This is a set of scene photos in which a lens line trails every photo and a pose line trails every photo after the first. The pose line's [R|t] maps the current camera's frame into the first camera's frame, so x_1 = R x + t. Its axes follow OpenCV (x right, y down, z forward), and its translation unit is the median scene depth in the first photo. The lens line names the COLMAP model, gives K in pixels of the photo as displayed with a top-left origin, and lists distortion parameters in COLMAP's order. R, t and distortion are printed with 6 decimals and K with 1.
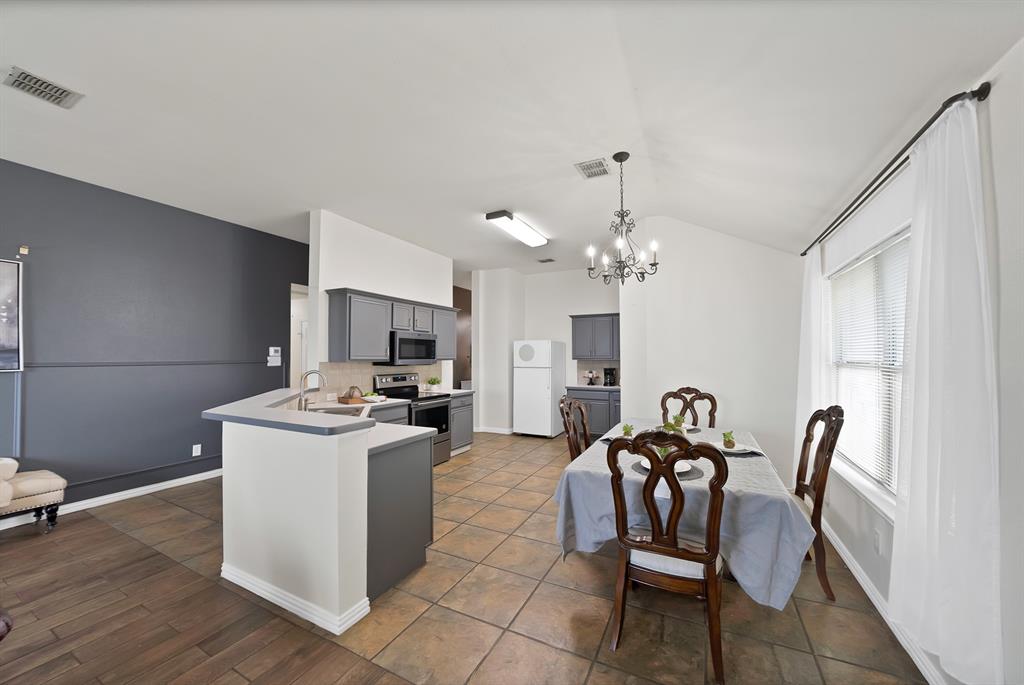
lens RADIAL K [[366.8, 0, 517.6], [0, 366.8, 350.9], [0, 0, 1]] dist [-0.022790, 0.002387]
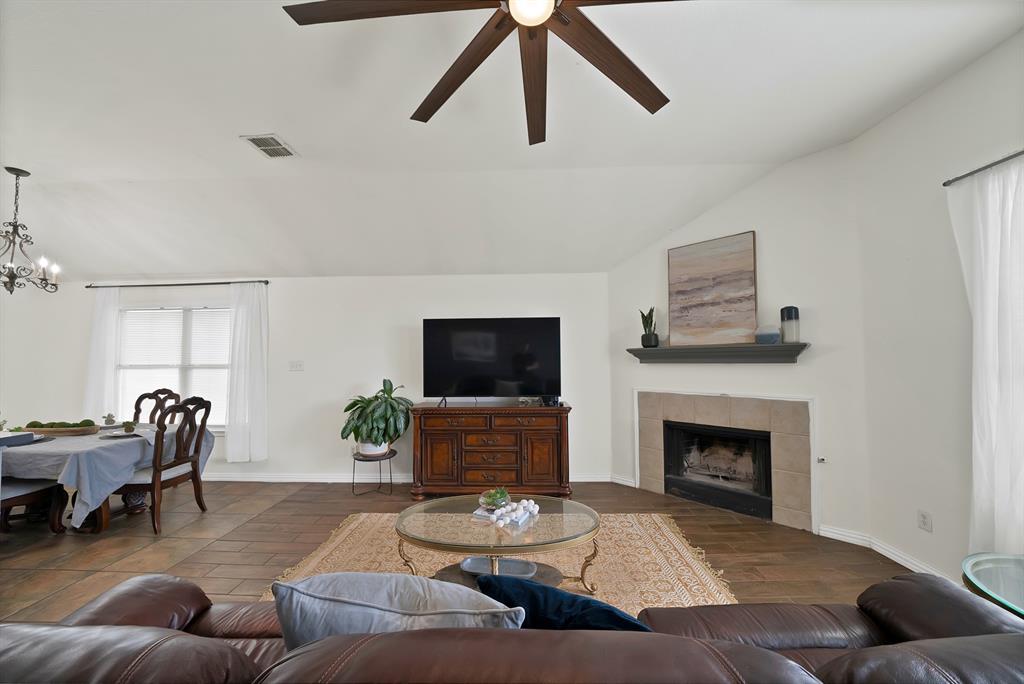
lens RADIAL K [[366.8, 0, 514.0], [0, 366.8, 345.8], [0, 0, 1]] dist [-0.022790, 0.002387]
pose [[-0.425371, 0.036650, 0.904276, -1.171032], [-0.001743, 0.999145, -0.041315, 0.007022], [-0.905017, -0.019151, -0.424944, 0.126652]]
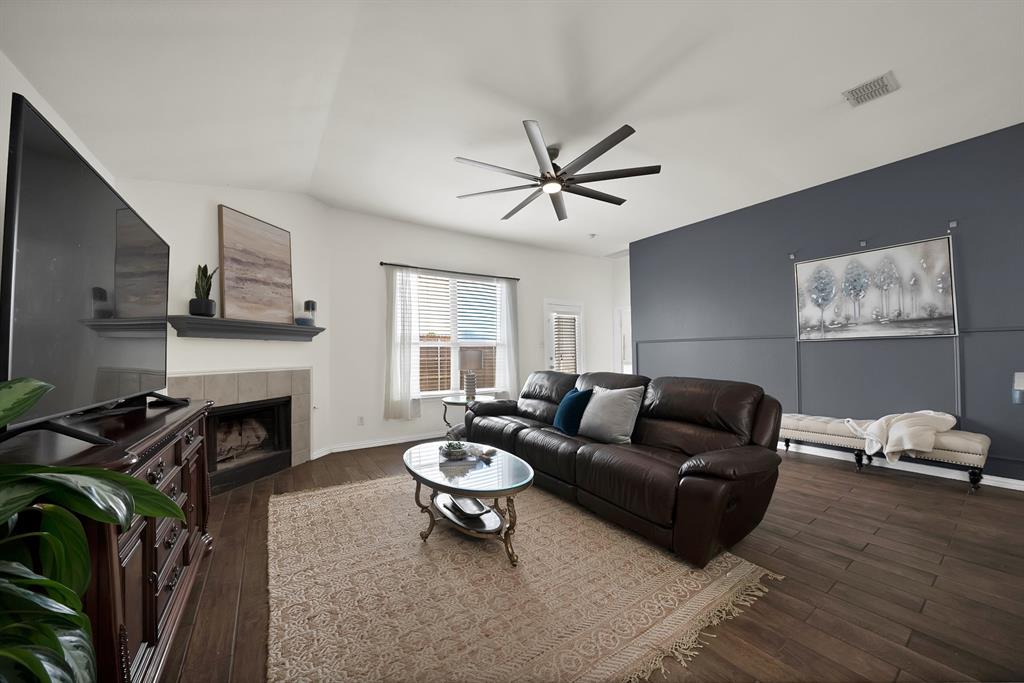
lens RADIAL K [[366.8, 0, 514.0], [0, 366.8, 343.3], [0, 0, 1]] dist [-0.022790, 0.002387]
pose [[-0.490862, -0.018635, -0.871038, 0.191067], [0.024279, 0.999090, -0.035057, 0.084392], [0.870899, -0.038356, -0.489963, 0.357911]]
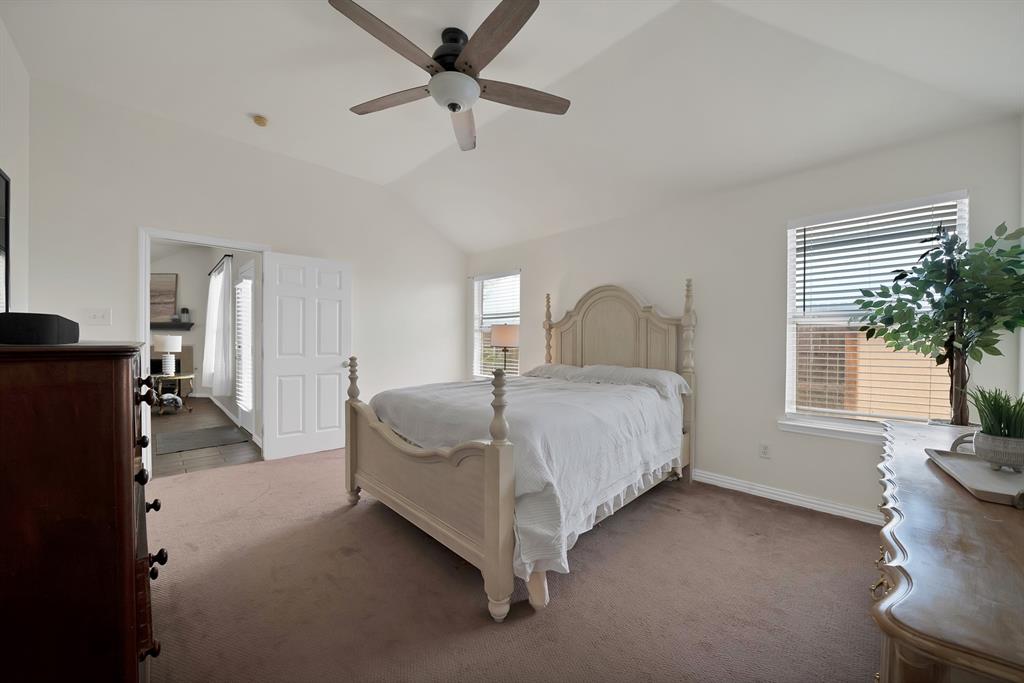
lens RADIAL K [[366.8, 0, 510.8], [0, 366.8, 342.3], [0, 0, 1]] dist [-0.022790, 0.002387]
pose [[-0.943895, -0.002805, 0.330233, -3.480199], [-0.005143, 0.999968, -0.006205, 0.095121], [-0.330205, -0.007555, -0.943879, 0.609181]]
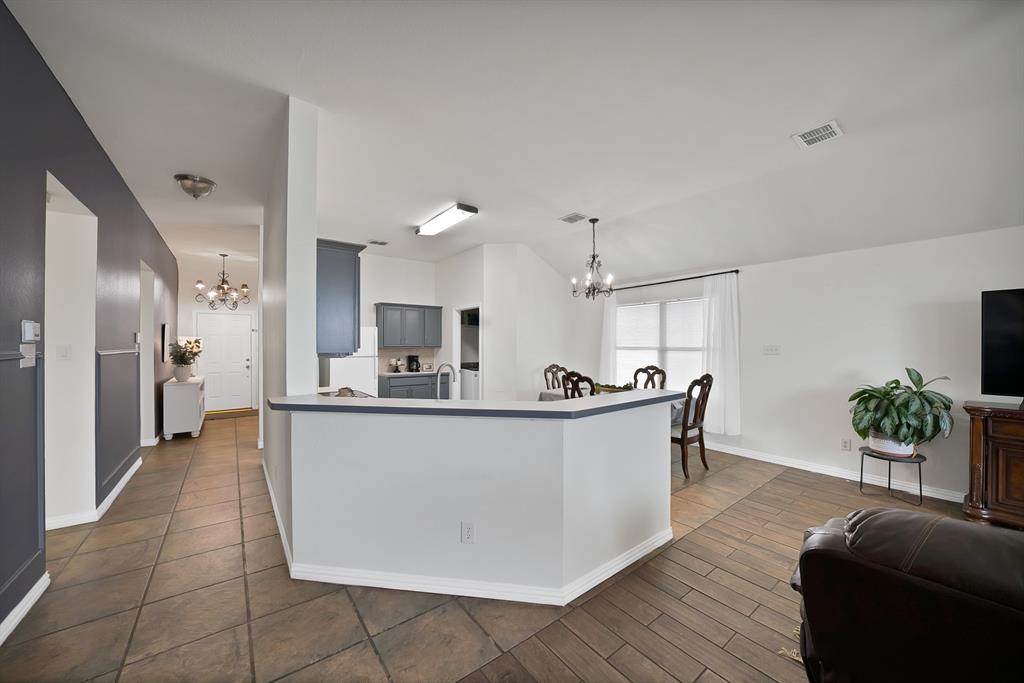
lens RADIAL K [[366.8, 0, 514.3], [0, 366.8, 342.4], [0, 0, 1]] dist [-0.022790, 0.002387]
pose [[0.437527, 0.005587, 0.899188, -1.271257], [-0.012556, 0.999921, -0.000103, 0.012103], [-0.899118, -0.011245, 0.437562, 0.580359]]
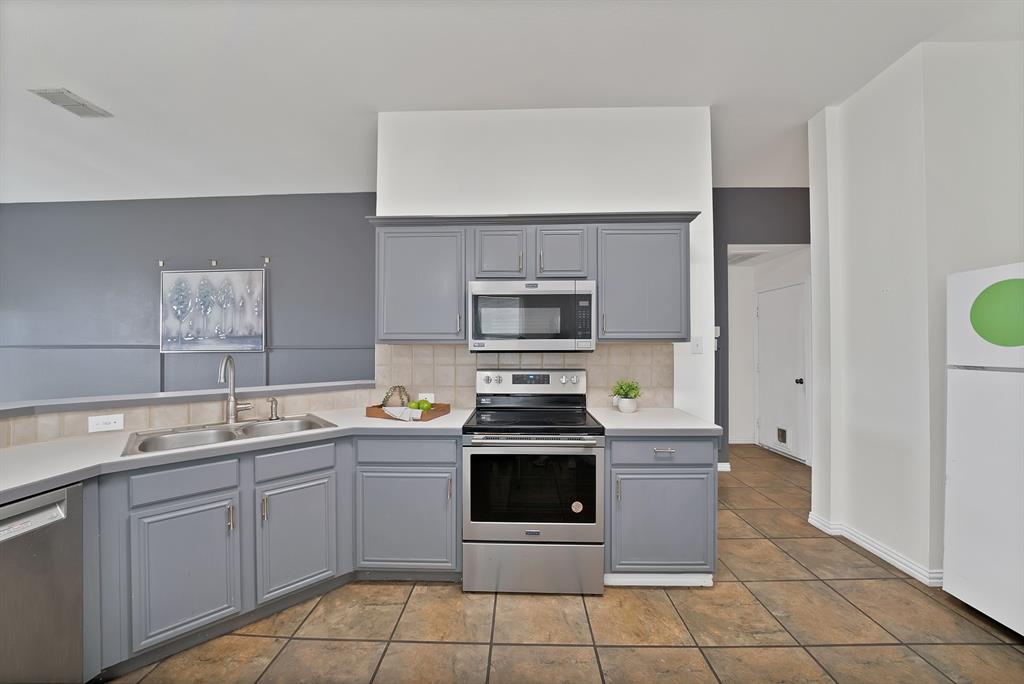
lens RADIAL K [[366.8, 0, 514.6], [0, 366.8, 346.5], [0, 0, 1]] dist [-0.022790, 0.002387]
pose [[0.422896, -0.002797, -0.906174, 0.214246], [0.017043, 0.999843, 0.004867, 0.047510], [0.906018, -0.017502, 0.422877, 1.270825]]
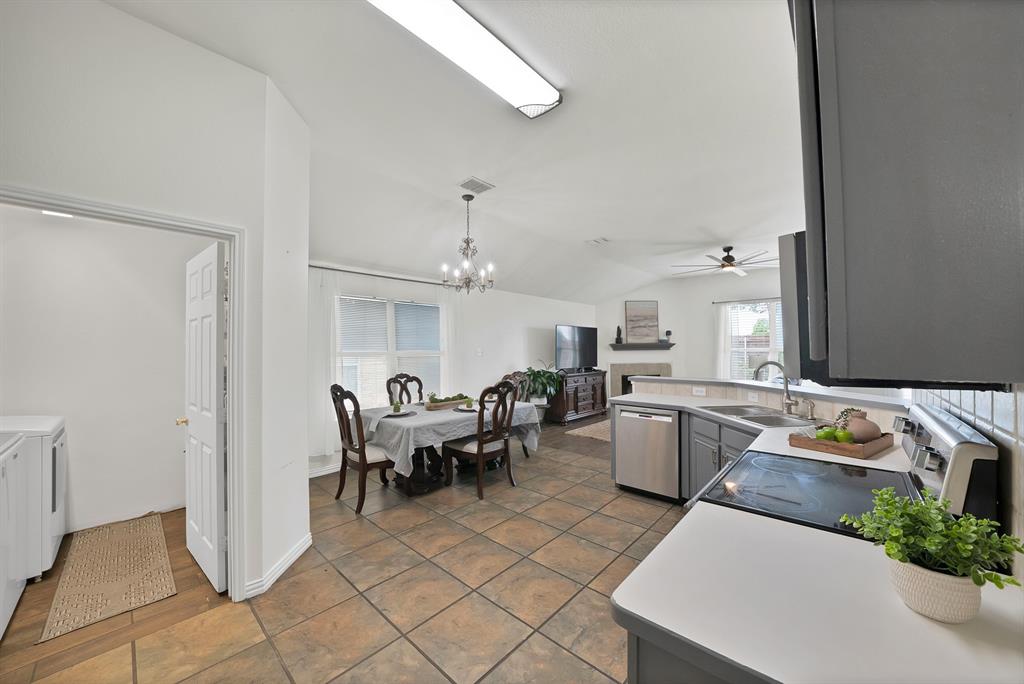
lens RADIAL K [[366.8, 0, 507.9], [0, 366.8, 343.1], [0, 0, 1]] dist [-0.022790, 0.002387]
pose [[-0.958005, 0.013021, 0.286457, -0.222733], [0.004797, 0.999556, -0.029393, 0.036760], [-0.286713, -0.026785, -0.957642, 2.139874]]
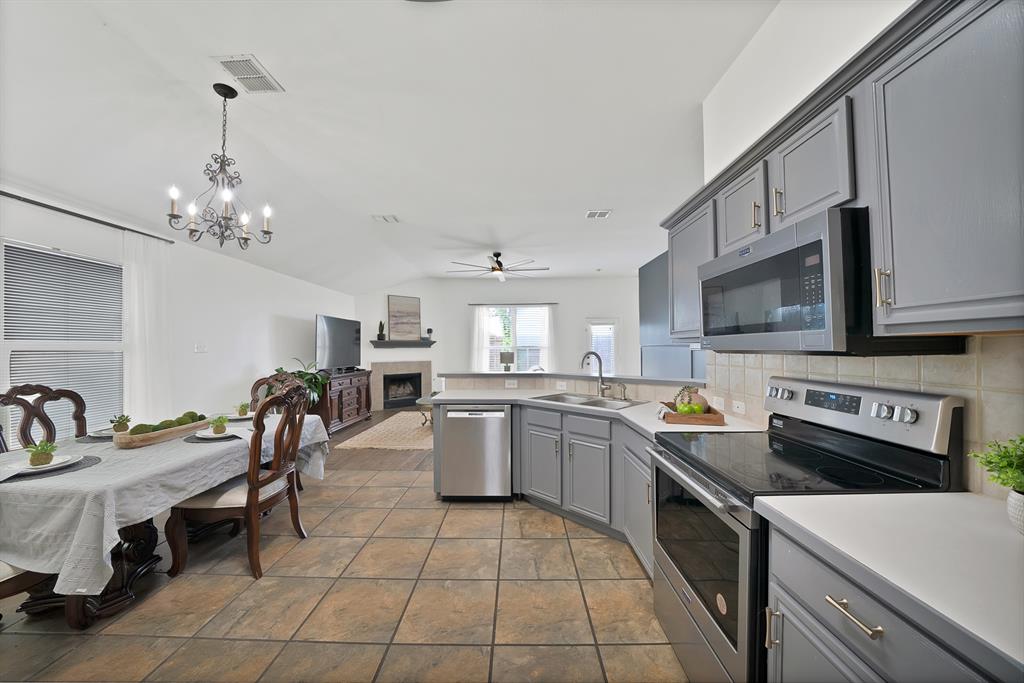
lens RADIAL K [[366.8, 0, 511.7], [0, 366.8, 342.7], [0, 0, 1]] dist [-0.022790, 0.002387]
pose [[-0.901774, -0.002575, -0.432200, 0.051958], [0.010479, 0.999558, -0.027821, 0.059672], [0.432080, -0.029617, -0.901349, 1.910689]]
